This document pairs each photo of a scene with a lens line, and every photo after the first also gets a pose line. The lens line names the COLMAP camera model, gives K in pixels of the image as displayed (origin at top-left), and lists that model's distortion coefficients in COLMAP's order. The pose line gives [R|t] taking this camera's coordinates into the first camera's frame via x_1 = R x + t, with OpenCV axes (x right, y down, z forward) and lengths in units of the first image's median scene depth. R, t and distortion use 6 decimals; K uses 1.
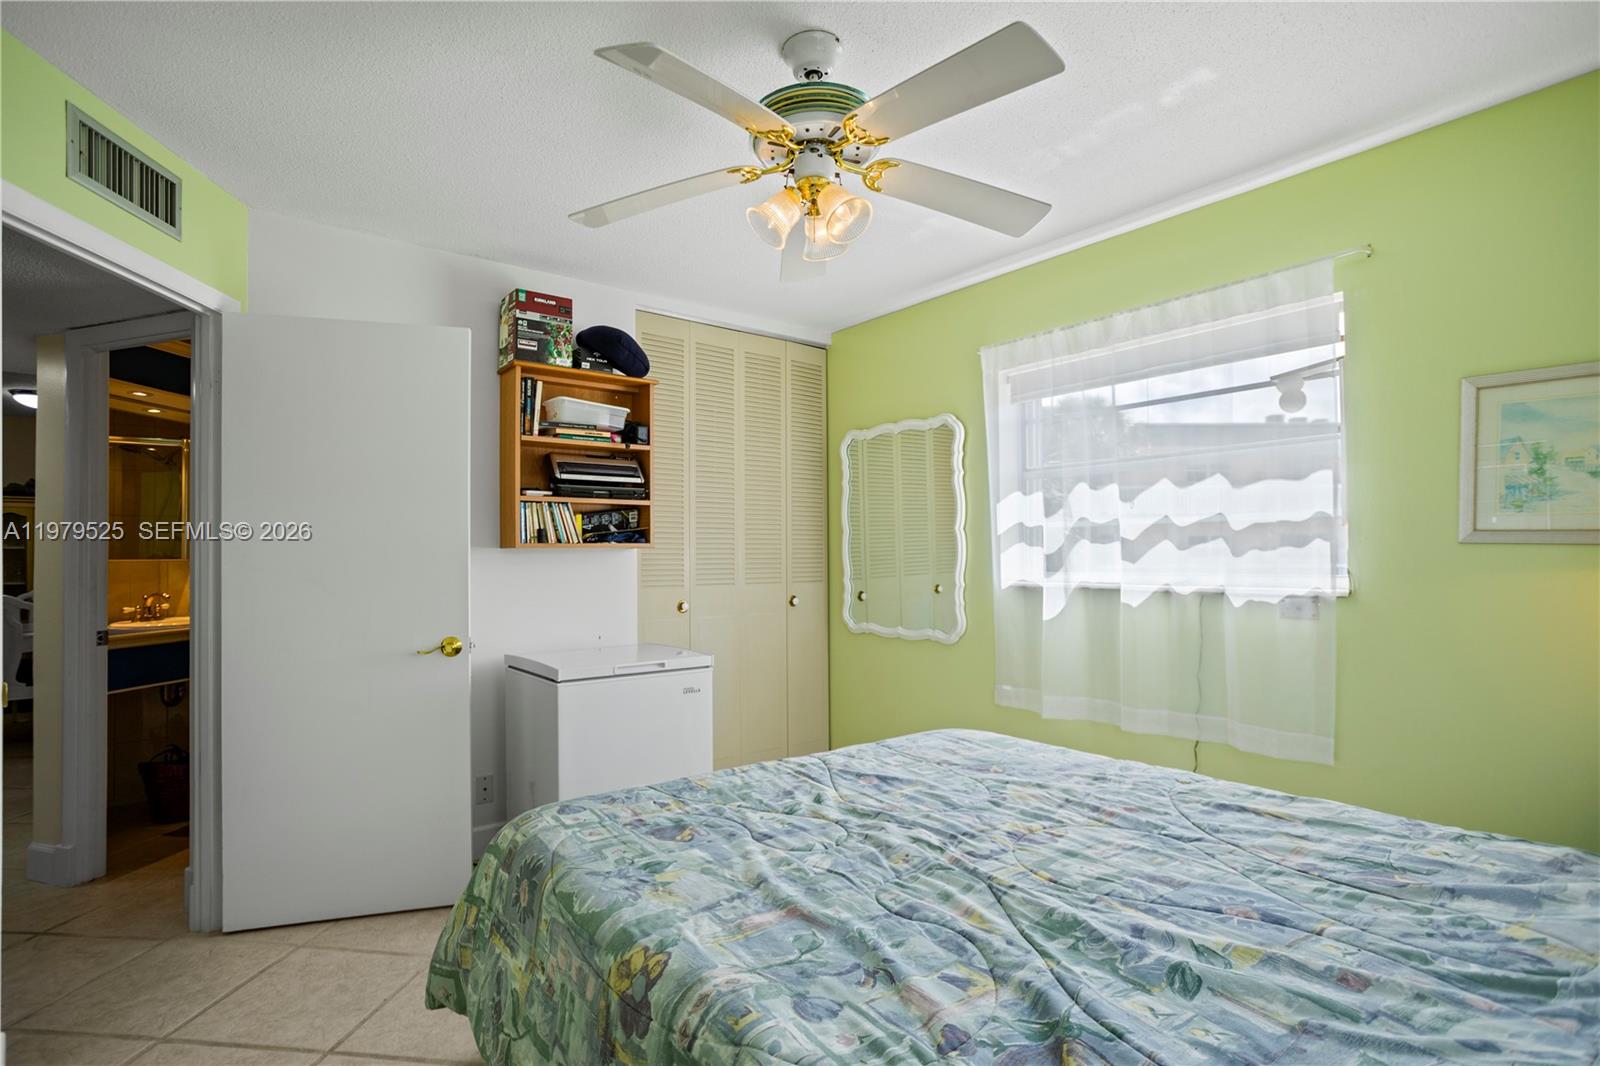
lens RADIAL K [[774.8, 0, 792.4], [0, 774.8, 539.0], [0, 0, 1]] dist [-0.051726, 0.029508]
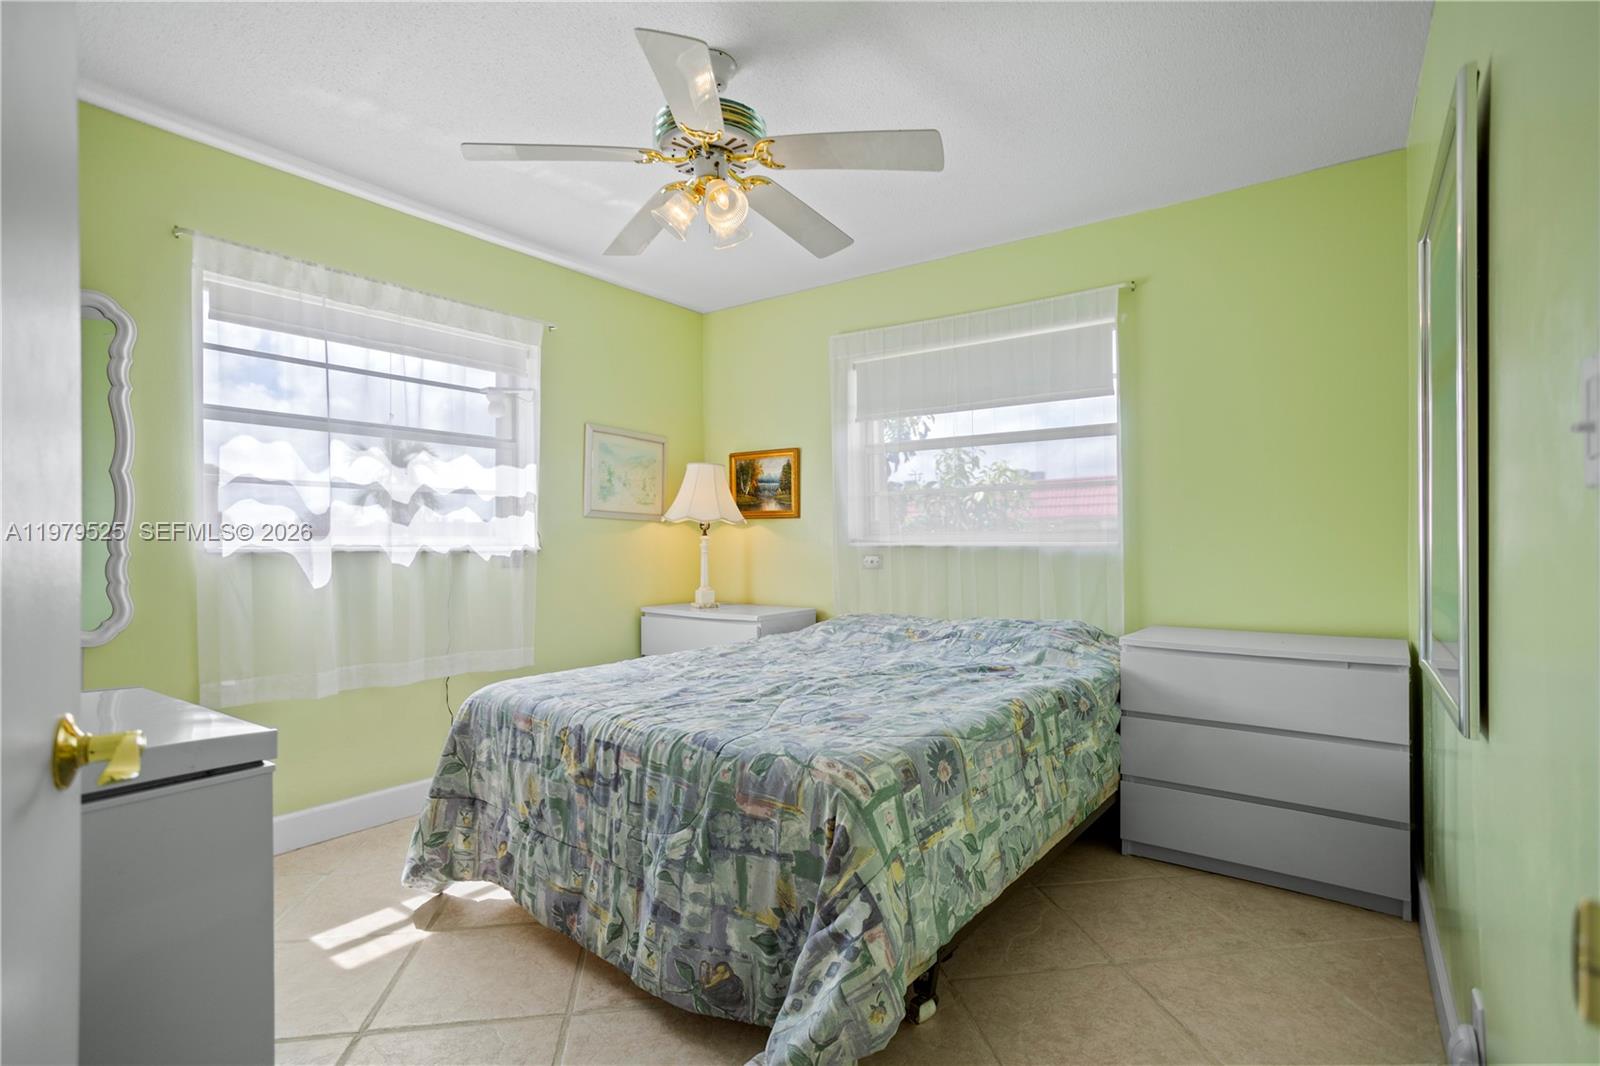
lens RADIAL K [[774.8, 0, 792.4], [0, 774.8, 539.0], [0, 0, 1]] dist [-0.051726, 0.029508]
pose [[-0.265726, 0.010992, 0.963986, -0.671565], [-0.016066, 0.999746, -0.015828, 0.053902], [-0.963915, -0.019693, -0.265482, 0.713568]]
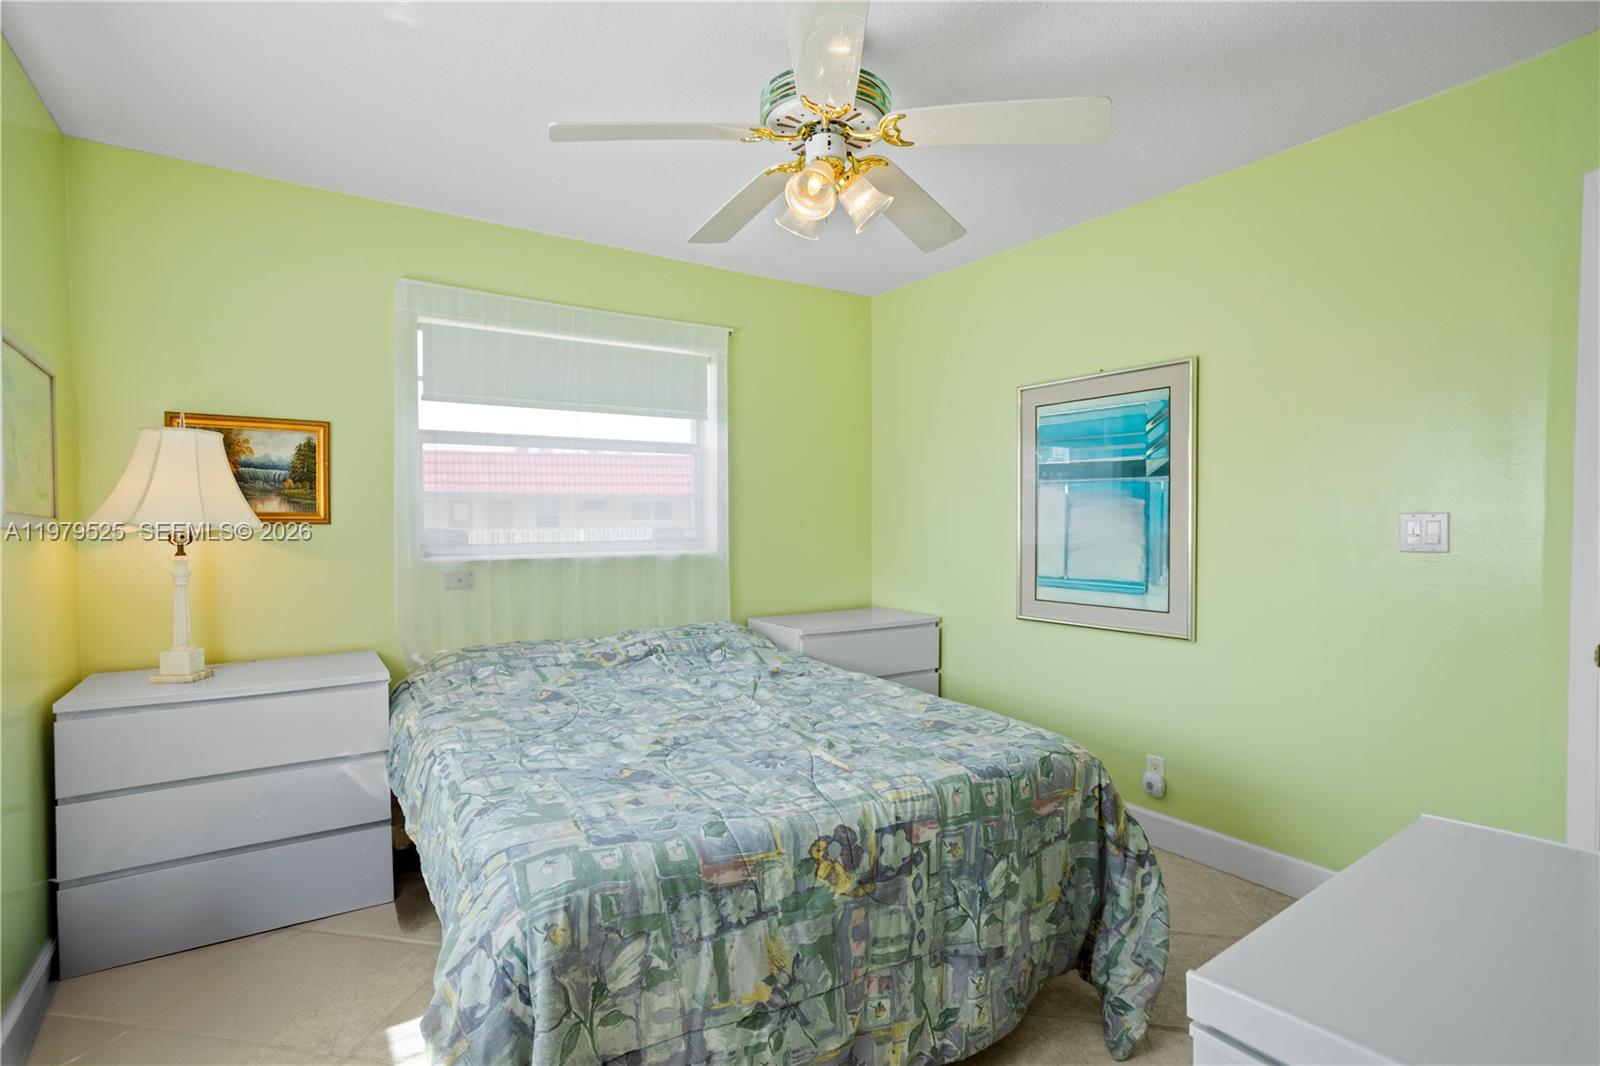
lens RADIAL K [[774.8, 0, 792.4], [0, 774.8, 539.0], [0, 0, 1]] dist [-0.051726, 0.029508]
pose [[-0.997248, 0.008316, 0.073667, 0.002182], [0.008469, 0.999963, 0.001775, 0.016582], [-0.073649, 0.002394, -0.997281, 1.212390]]
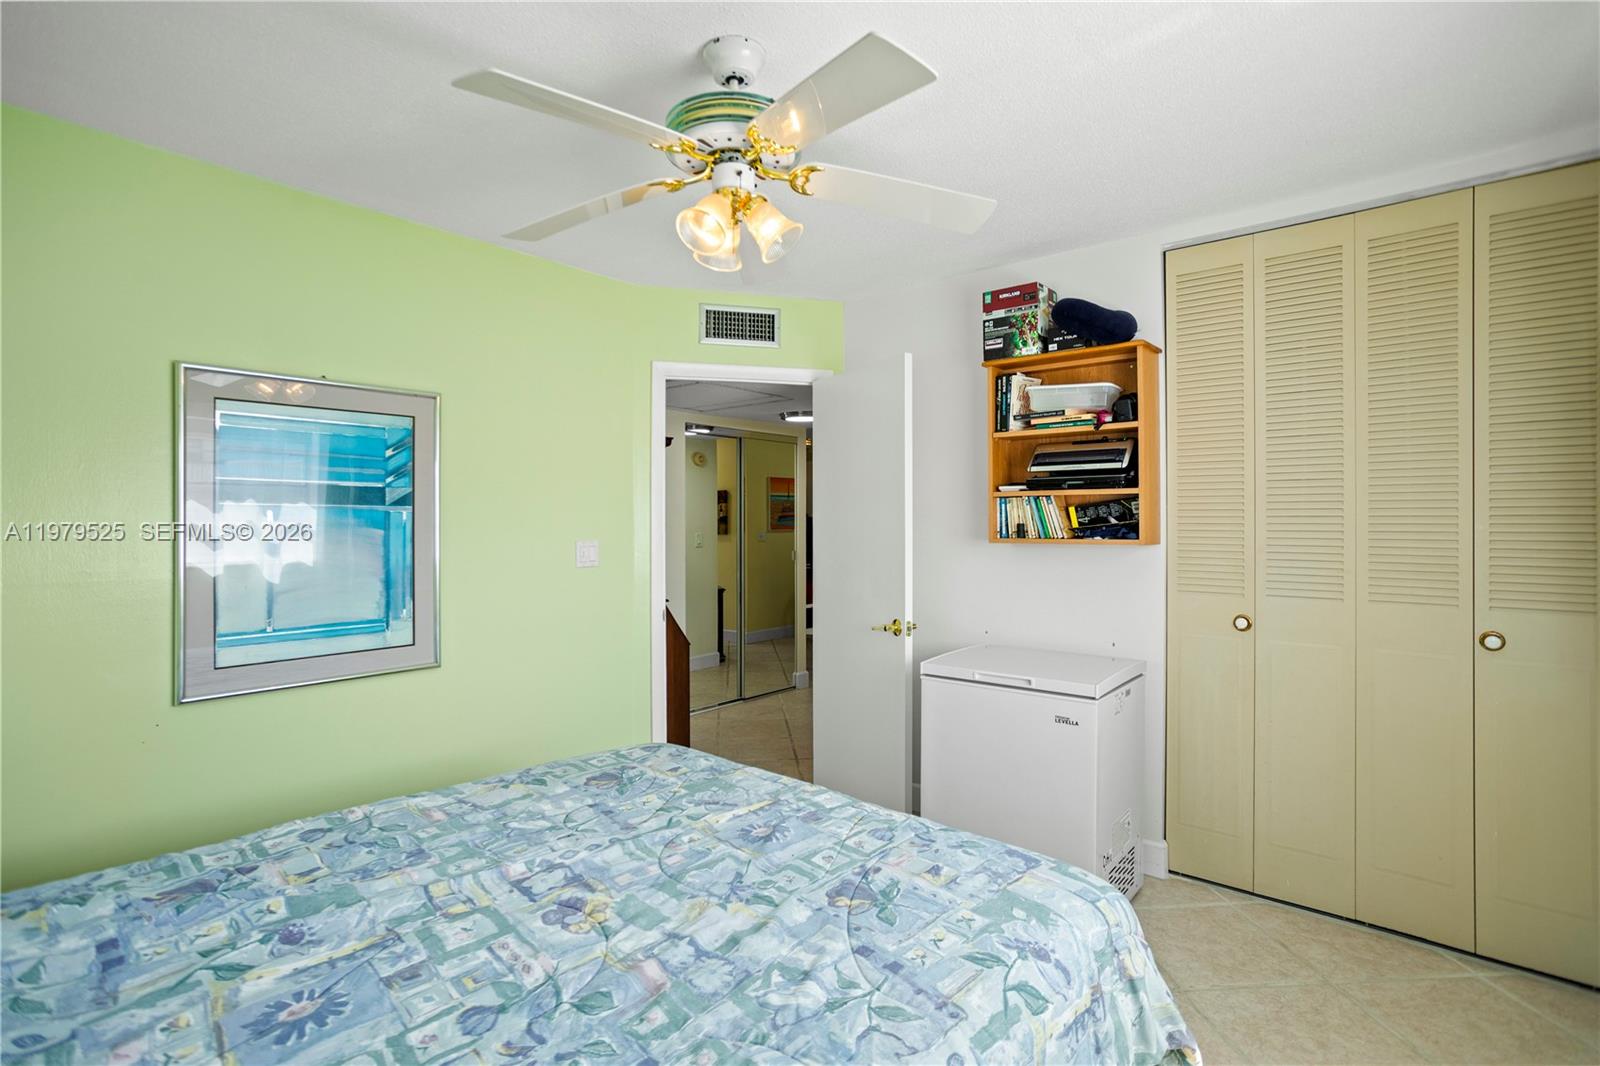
lens RADIAL K [[774.1, 0, 800.4], [0, 774.1, 520.6], [0, 0, 1]] dist [-0.033891, -0.000047]
pose [[0.202103, 0.001949, -0.979362, 0.600428], [0.023368, 0.999704, 0.006811, -0.031735], [0.979085, -0.024262, 0.201998, 0.532841]]
